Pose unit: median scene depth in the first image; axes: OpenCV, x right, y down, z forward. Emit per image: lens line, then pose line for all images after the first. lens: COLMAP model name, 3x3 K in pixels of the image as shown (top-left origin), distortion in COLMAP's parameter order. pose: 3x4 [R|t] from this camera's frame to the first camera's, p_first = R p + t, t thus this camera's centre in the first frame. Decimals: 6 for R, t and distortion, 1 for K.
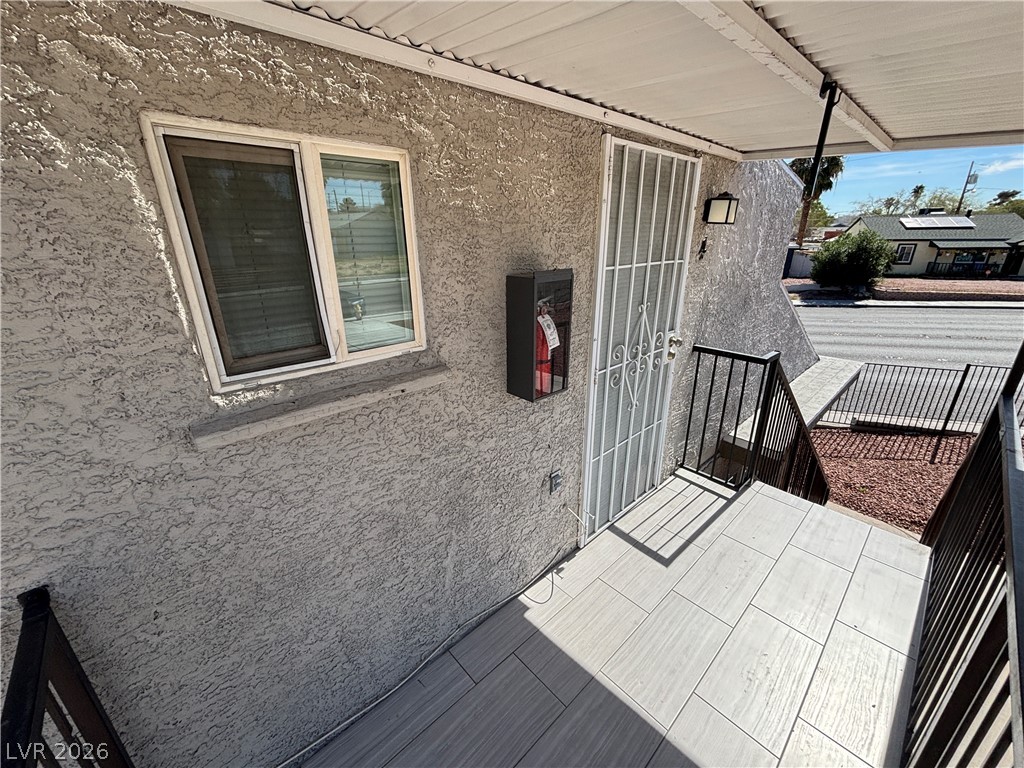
lens RADIAL K [[408.9, 0, 512.0], [0, 408.9, 384.0], [0, 0, 1]] dist [-0.010671, 0.000004]
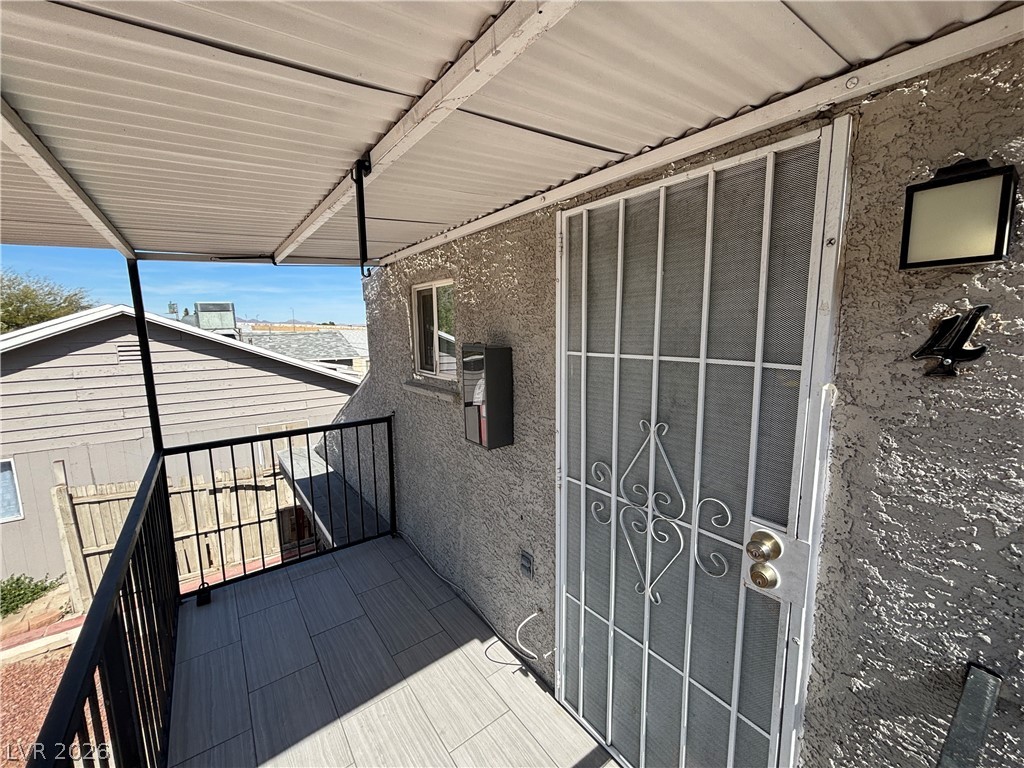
lens RADIAL K [[414.2, 0, 512.0], [0, 414.2, 384.0], [0, 0, 1]] dist [-0.001182, 0.000008]
pose [[-0.099262, 0.151354, -0.983483, 1.205555], [-0.325745, 0.928962, 0.175840, -0.372358], [0.940233, 0.337819, -0.042907, 1.049301]]
